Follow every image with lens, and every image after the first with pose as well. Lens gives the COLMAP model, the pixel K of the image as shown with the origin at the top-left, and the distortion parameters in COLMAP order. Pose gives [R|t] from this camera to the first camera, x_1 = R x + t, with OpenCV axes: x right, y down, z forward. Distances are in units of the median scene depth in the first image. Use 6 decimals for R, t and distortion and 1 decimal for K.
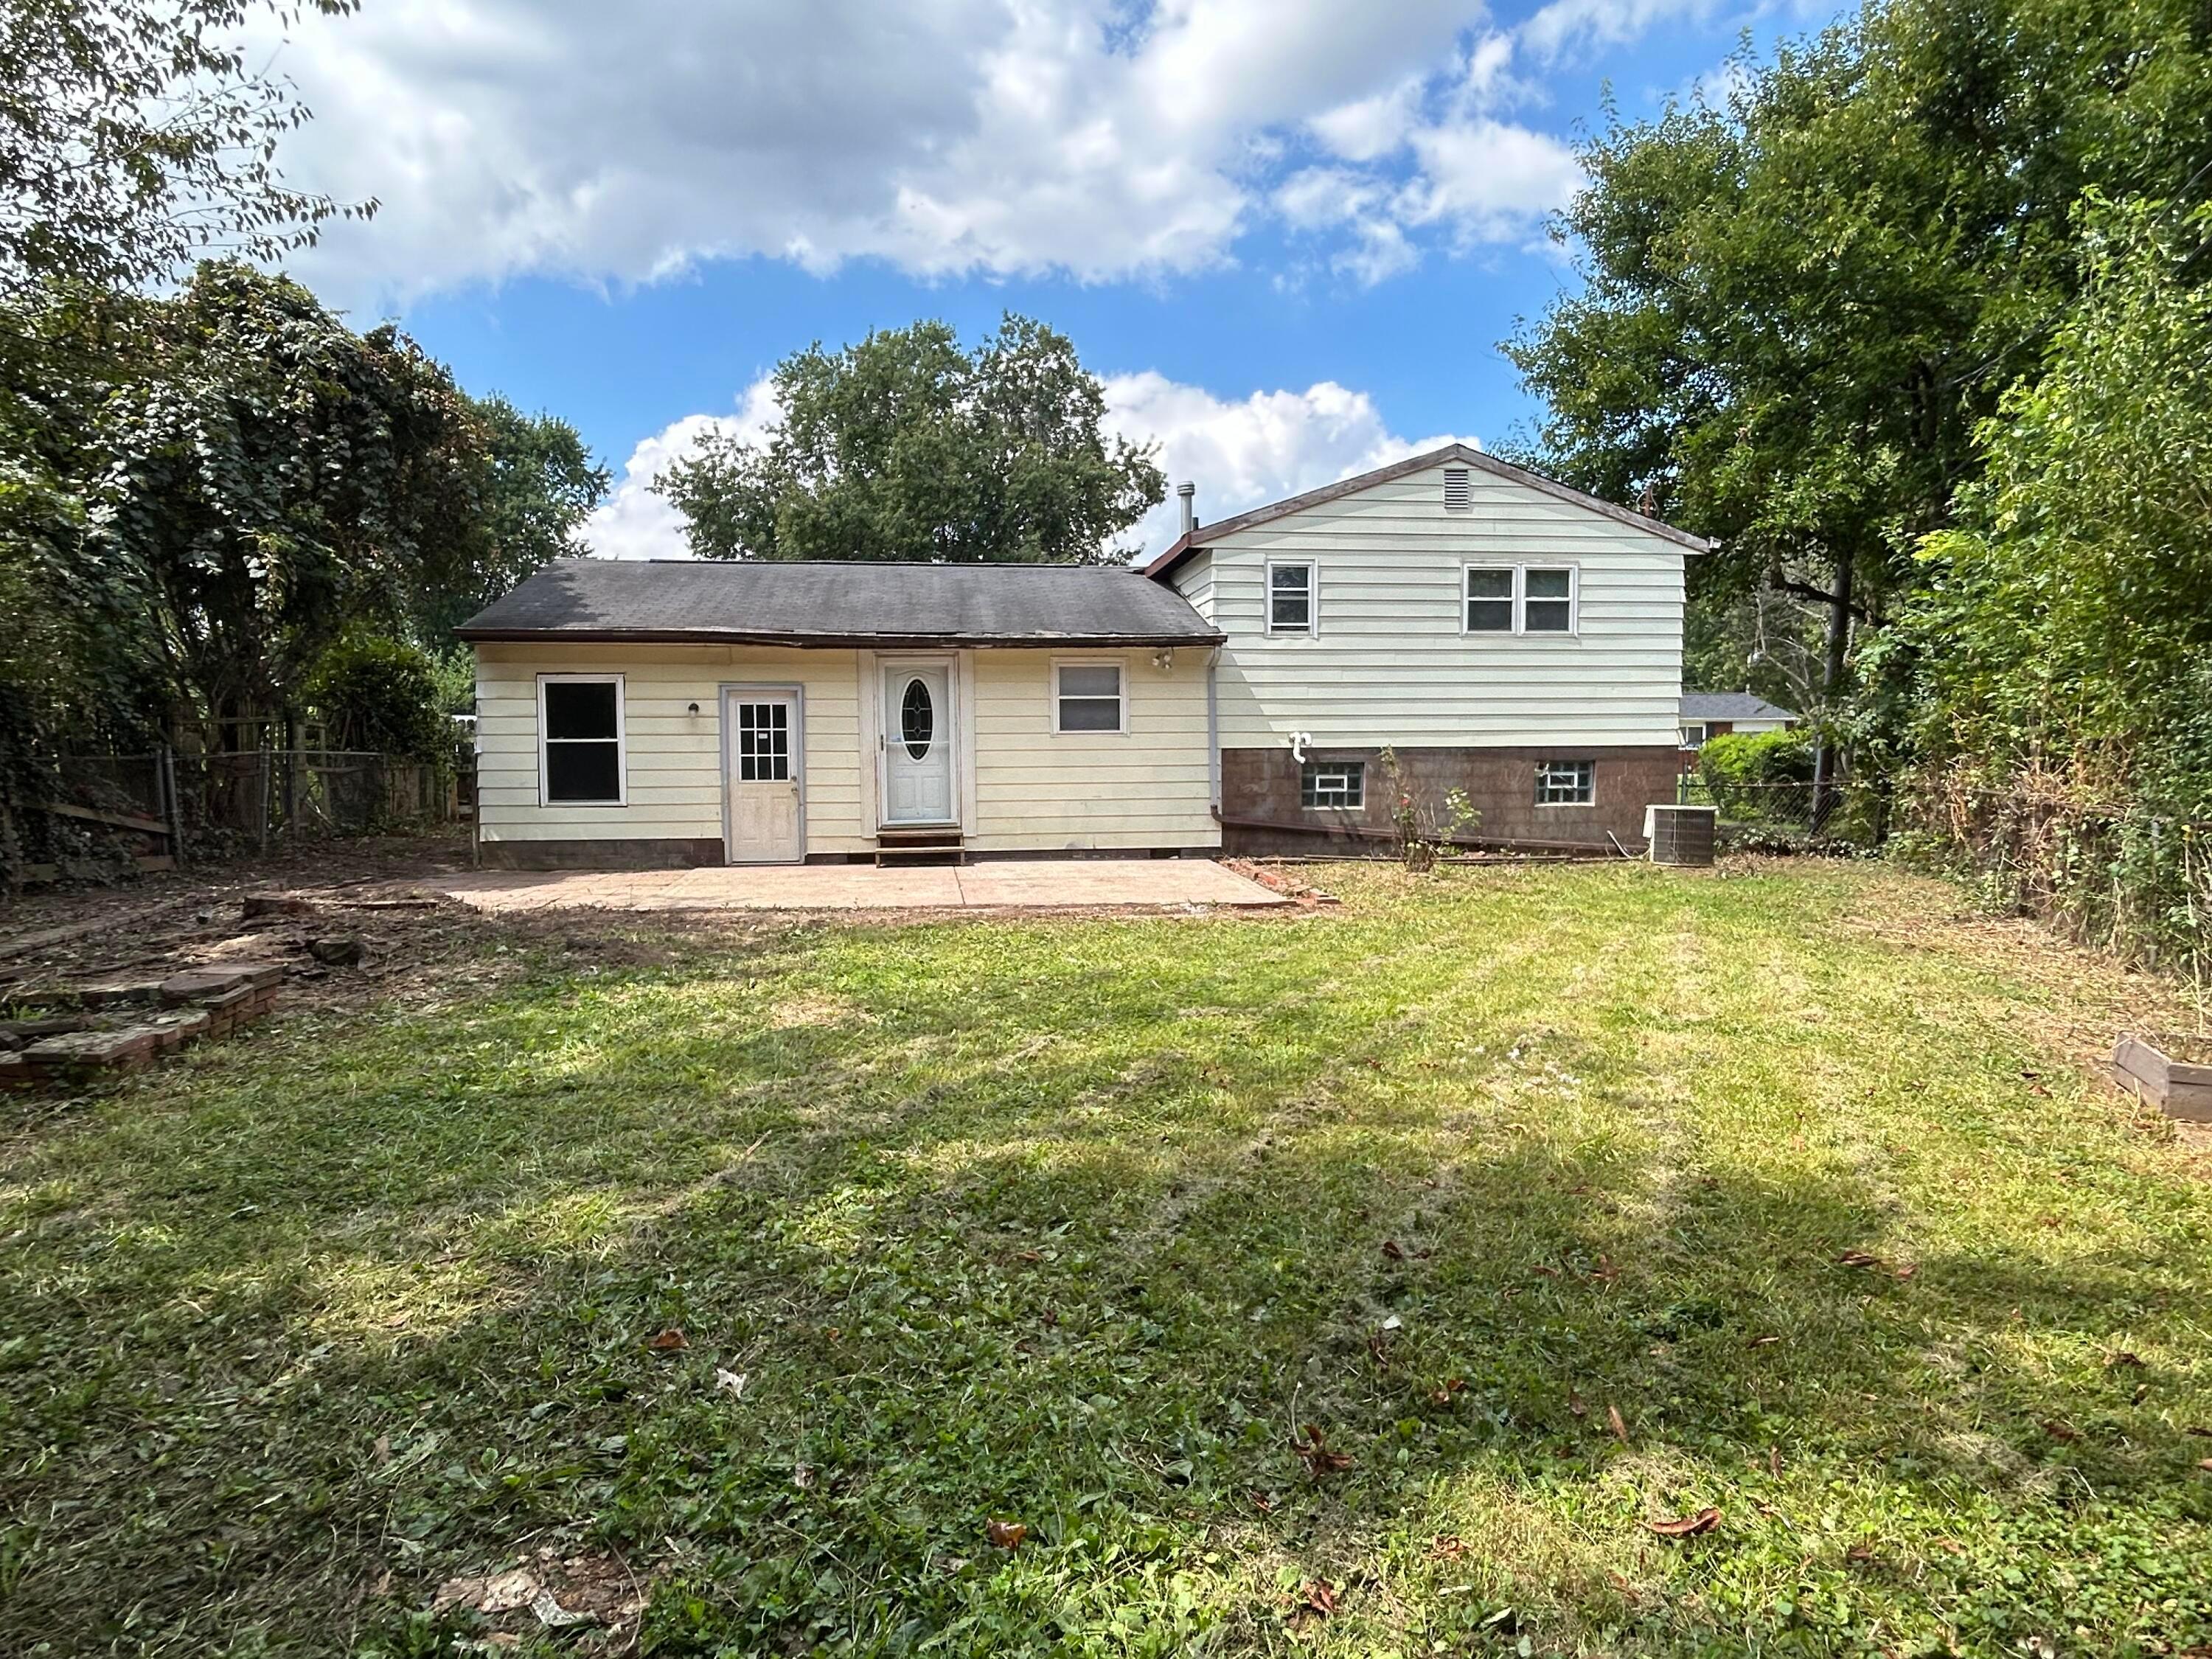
lens RADIAL K [[1237.6, 0, 1100.3], [0, 1237.6, 828.6], [0, 0, 1]] dist [-0.003393, 0.000880]
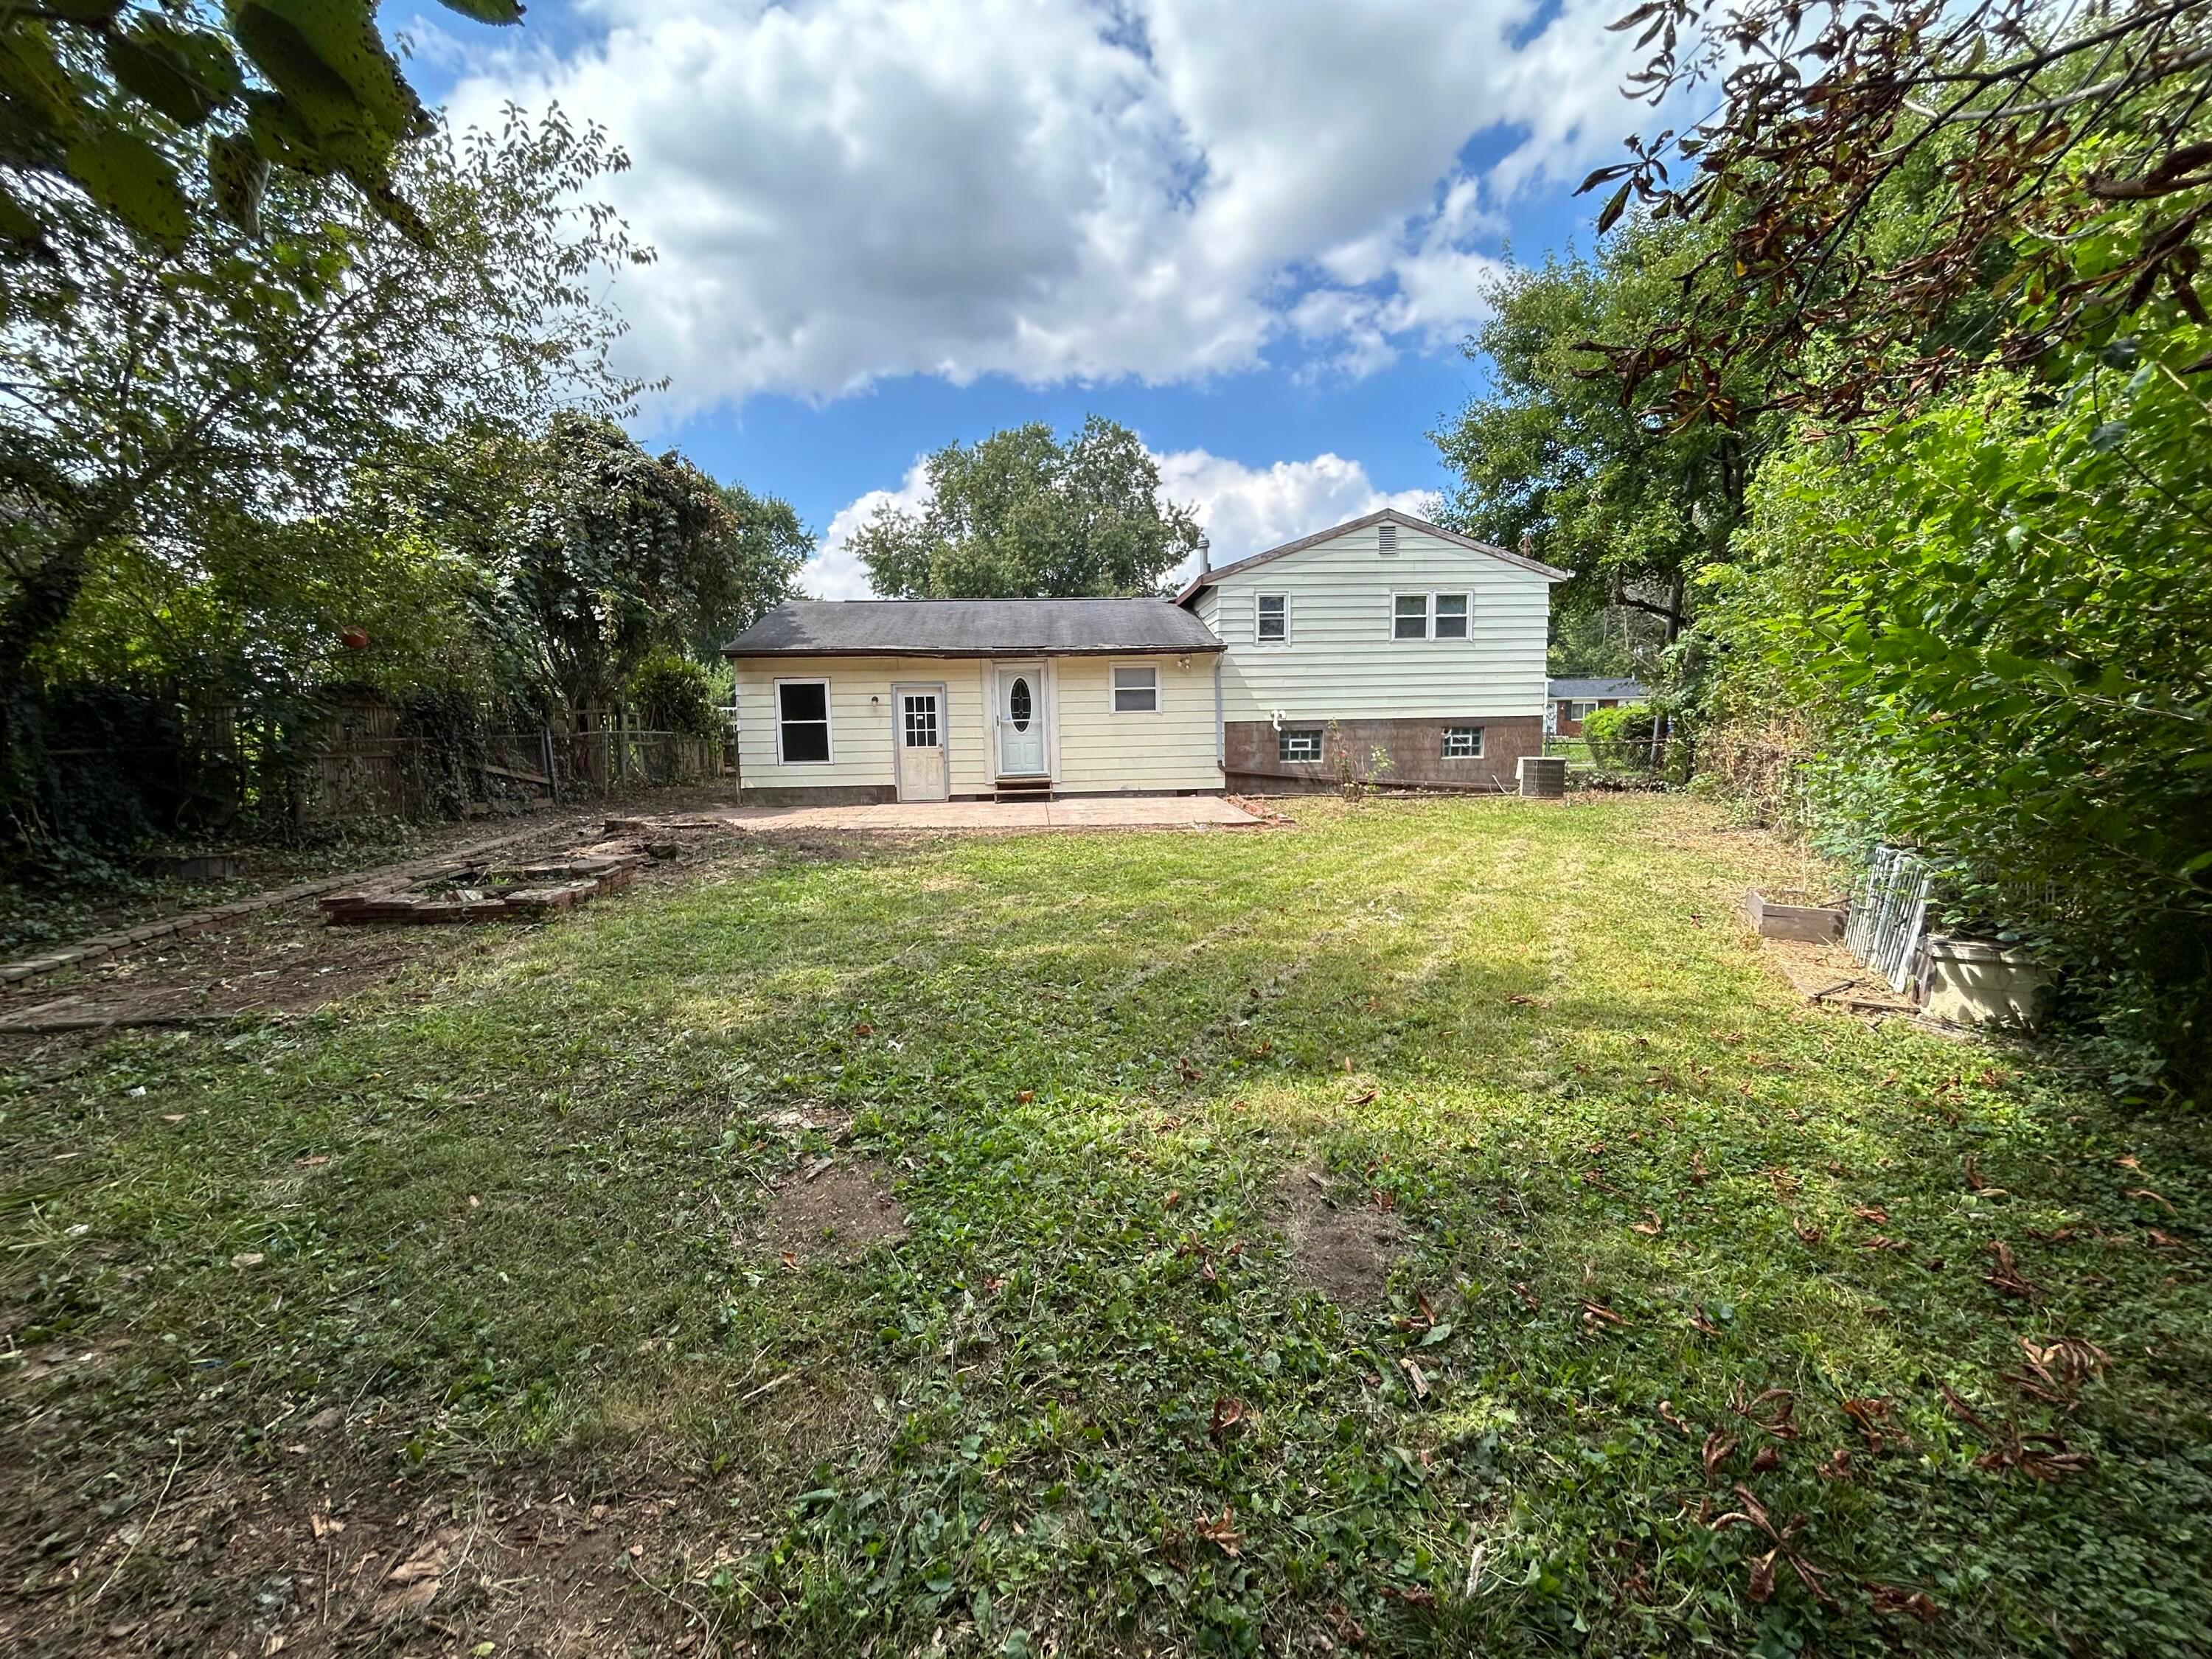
lens RADIAL K [[894.7, 0, 1113.2], [0, 894.7, 825.3], [0, 0, 1]] dist [-0.003648, 0.002382]
pose [[0.998027, -0.005814, -0.062512, 0.035568], [0.008655, 0.998938, 0.045259, 0.011092], [0.062183, -0.045710, 0.997017, -0.096717]]
